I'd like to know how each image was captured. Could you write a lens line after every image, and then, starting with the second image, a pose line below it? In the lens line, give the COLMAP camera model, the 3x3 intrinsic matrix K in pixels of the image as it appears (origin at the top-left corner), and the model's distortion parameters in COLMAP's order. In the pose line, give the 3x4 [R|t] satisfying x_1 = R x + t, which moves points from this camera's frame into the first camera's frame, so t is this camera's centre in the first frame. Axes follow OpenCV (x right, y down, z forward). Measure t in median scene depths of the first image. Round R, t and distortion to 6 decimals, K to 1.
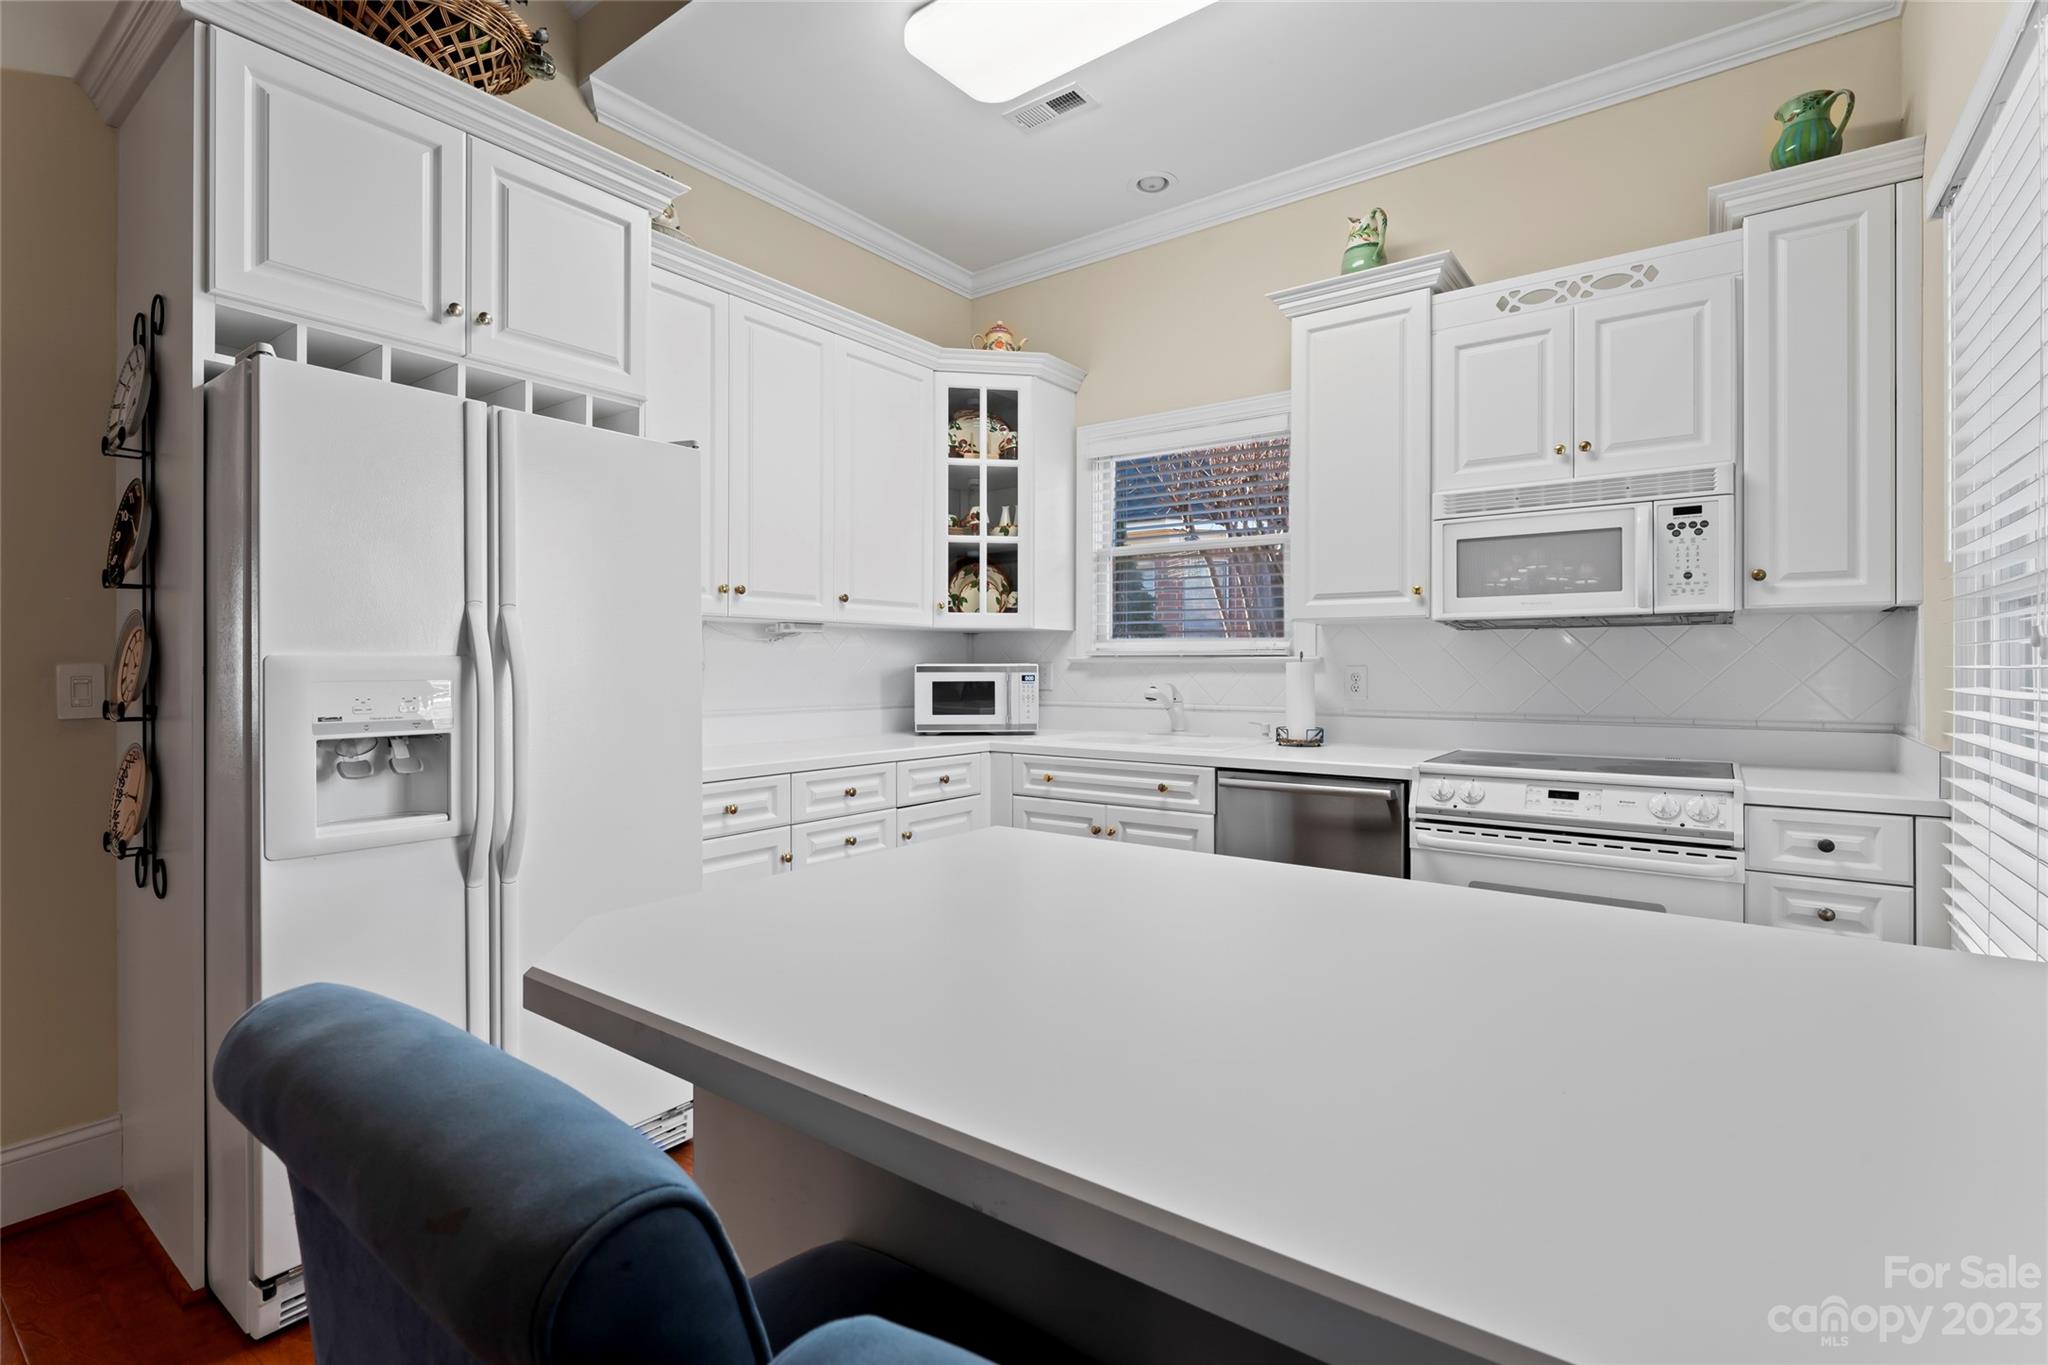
lens RADIAL K [[937.9, 0, 1033.0], [0, 937.9, 668.3], [0, 0, 1]] dist [-0.006000, 0.001012]
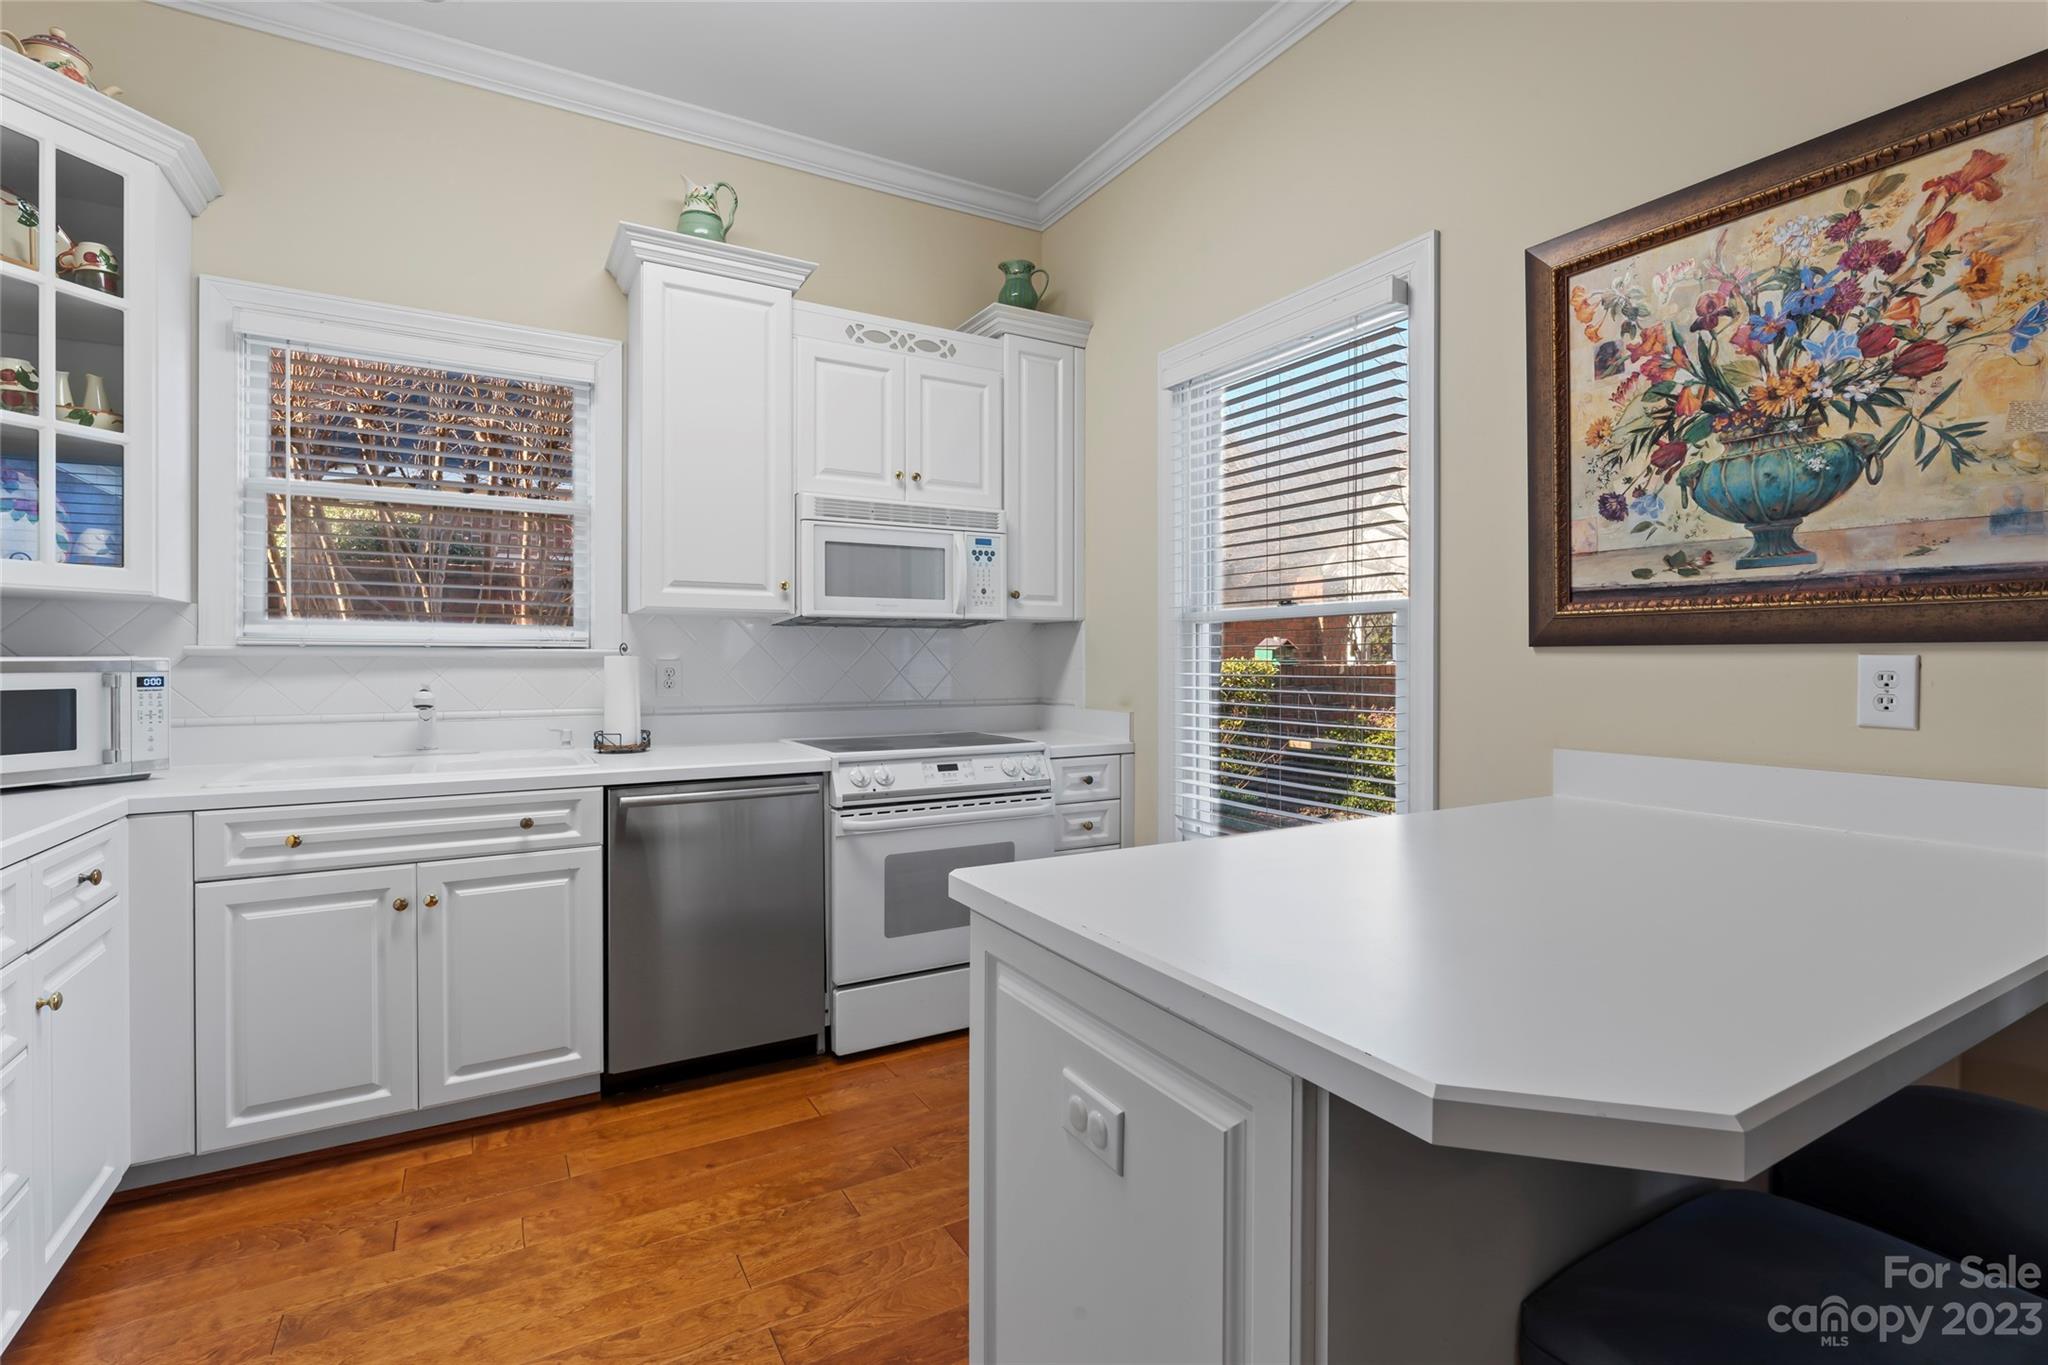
lens RADIAL K [[937.9, 0, 1018.9], [0, 937.9, 664.7], [0, 0, 1]] dist [-0.006000, 0.001012]
pose [[0.400607, -0.007295, 0.916221, -0.432212], [0.001557, 0.999972, 0.007281, -0.004844], [-0.916249, -0.001490, 0.400608, 0.374037]]
